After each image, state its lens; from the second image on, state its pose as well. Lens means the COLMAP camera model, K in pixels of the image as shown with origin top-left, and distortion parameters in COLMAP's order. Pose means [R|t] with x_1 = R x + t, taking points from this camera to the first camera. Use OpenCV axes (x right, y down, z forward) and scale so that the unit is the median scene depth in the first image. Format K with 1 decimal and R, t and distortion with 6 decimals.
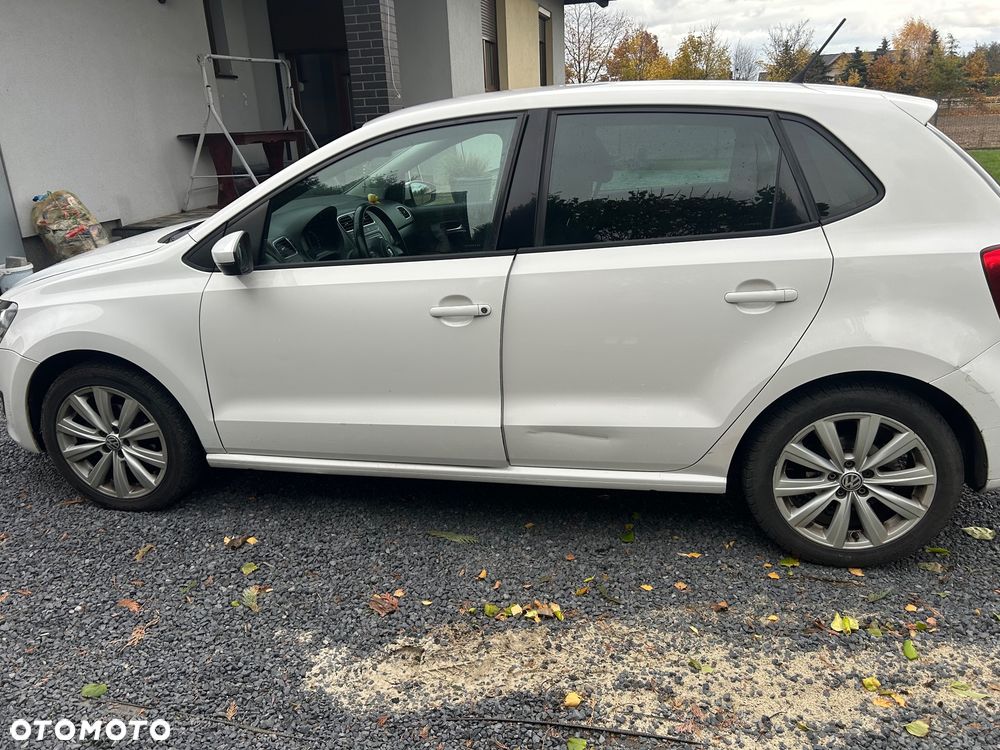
lens RADIAL K [[761.3, 0, 500.0], [0, 761.3, 375.0], [0, 0, 1]] dist [0.063523, -0.072851]
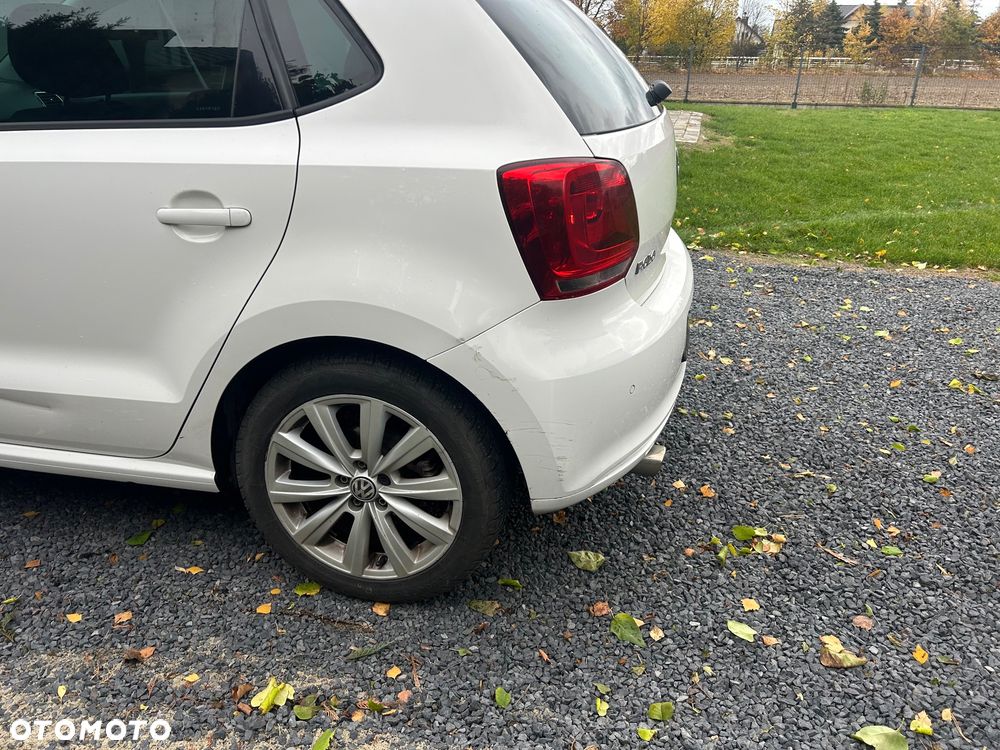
lens RADIAL K [[761.3, 0, 500.0], [0, 761.3, 375.0], [0, 0, 1]] dist [0.063523, -0.072851]
pose [[0.997908, 0.064190, 0.007736, 0.574368], [-0.064589, 0.995116, 0.074644, -0.029293], [-0.002907, -0.074988, 0.997180, 0.295736]]
